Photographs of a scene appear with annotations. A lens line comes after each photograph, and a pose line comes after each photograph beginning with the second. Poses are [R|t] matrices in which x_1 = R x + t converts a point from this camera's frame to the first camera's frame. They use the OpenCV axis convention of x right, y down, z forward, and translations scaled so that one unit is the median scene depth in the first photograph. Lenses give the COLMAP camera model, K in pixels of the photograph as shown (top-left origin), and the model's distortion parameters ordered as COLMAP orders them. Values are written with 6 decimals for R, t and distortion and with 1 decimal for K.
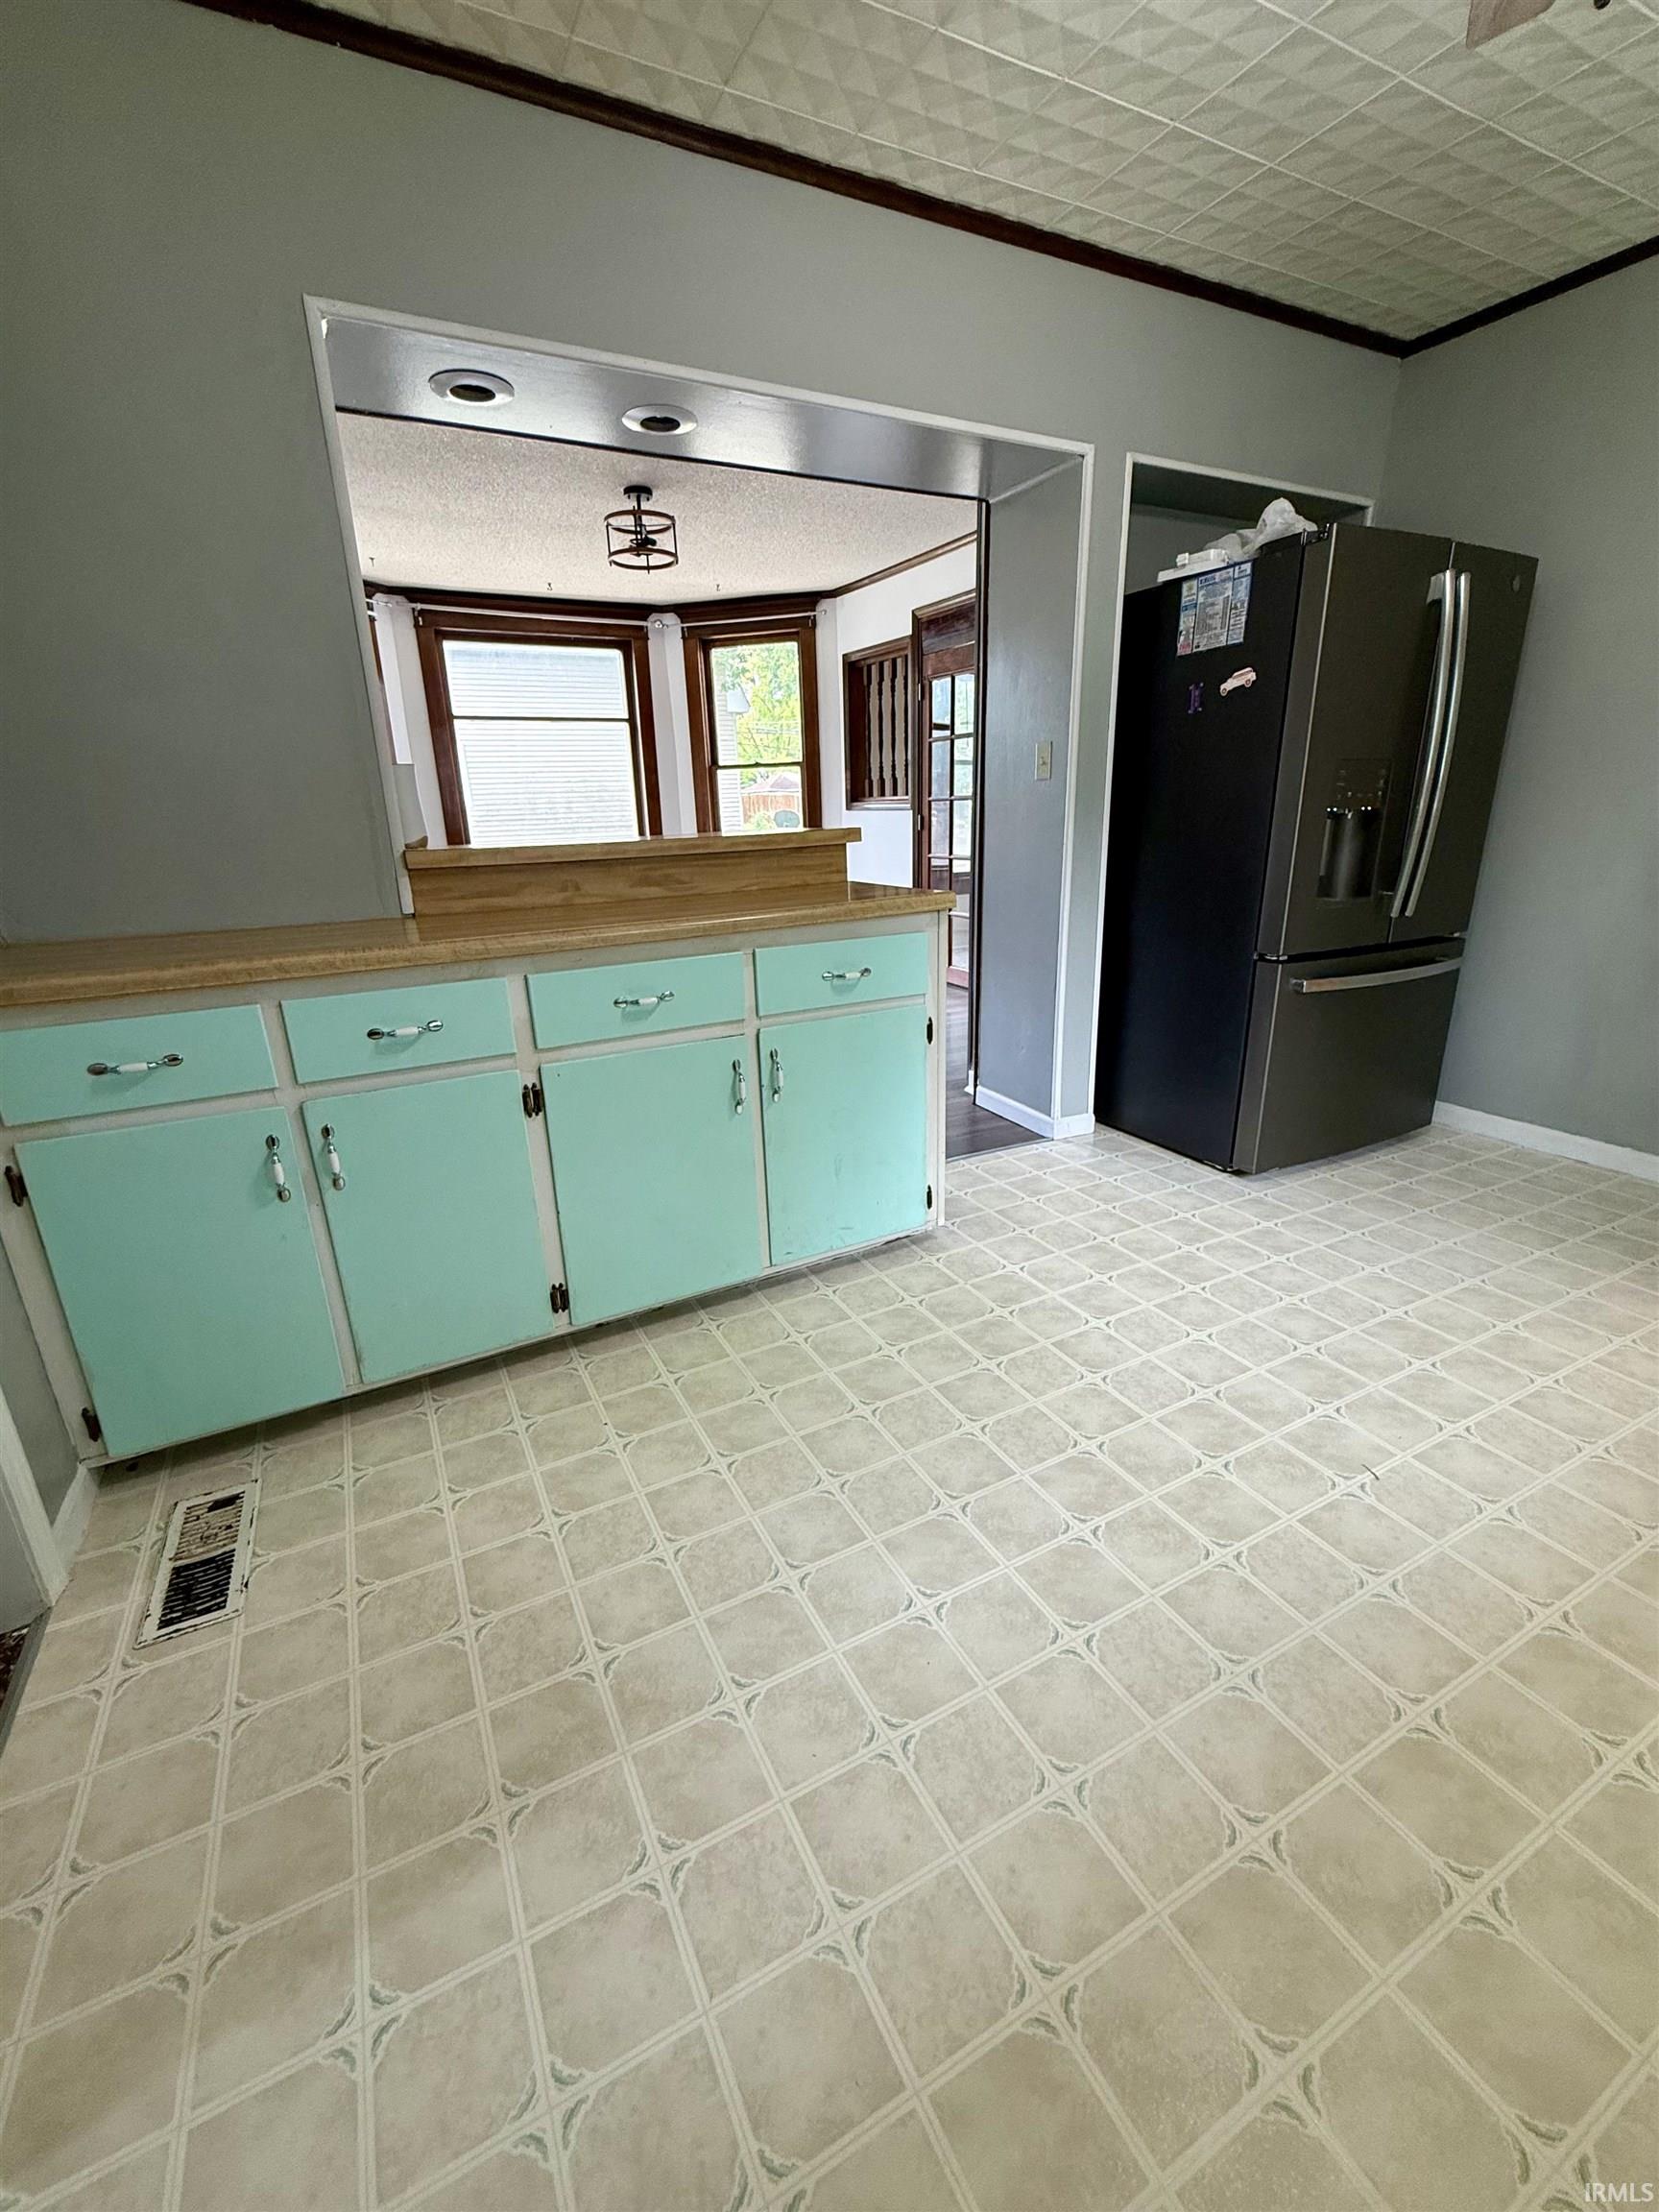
lens RADIAL K [[918.9, 0, 829.5], [0, 918.9, 1106.0], [0, 0, 1]] dist [0.000549, 0.000454]
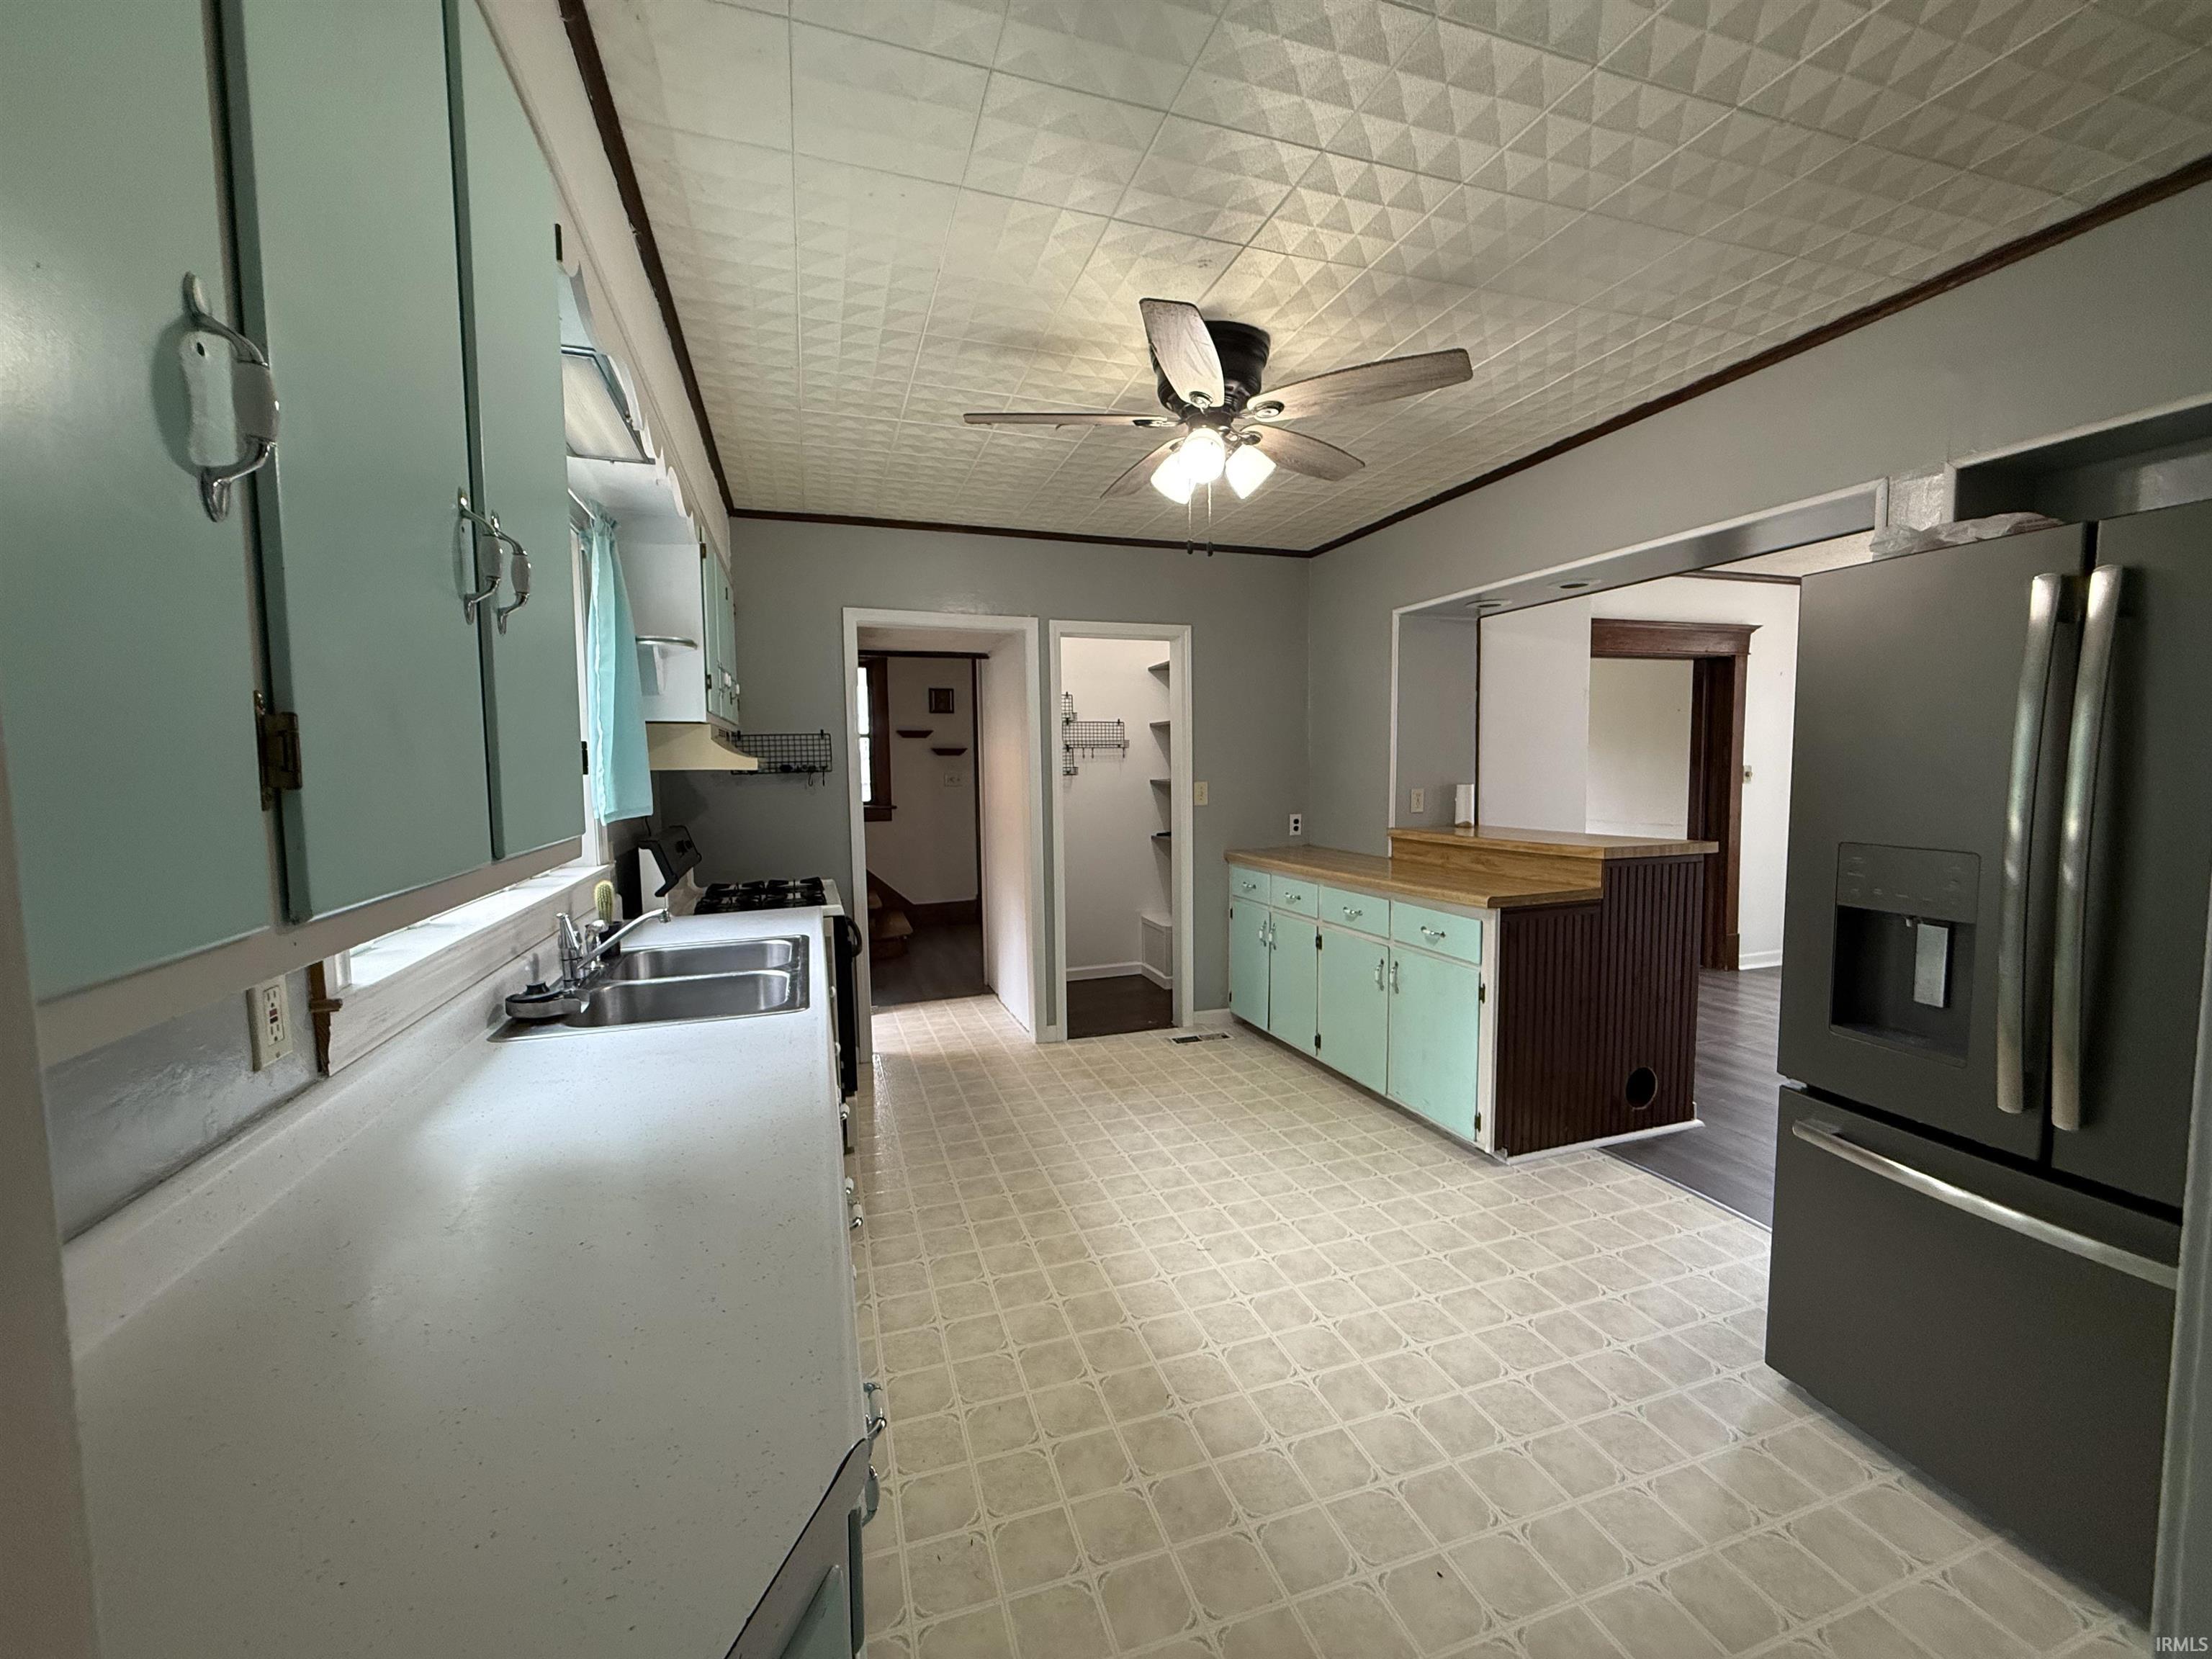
lens RADIAL K [[918.9, 0, 1106.0], [0, 918.9, 829.5], [0, 0, 1]] dist [0.000549, 0.000454]
pose [[-0.167544, 0.106192, -0.980129, 1.760218], [-0.286641, 0.945985, 0.151492, -0.417018], [0.943274, 0.306327, -0.128055, 0.668608]]
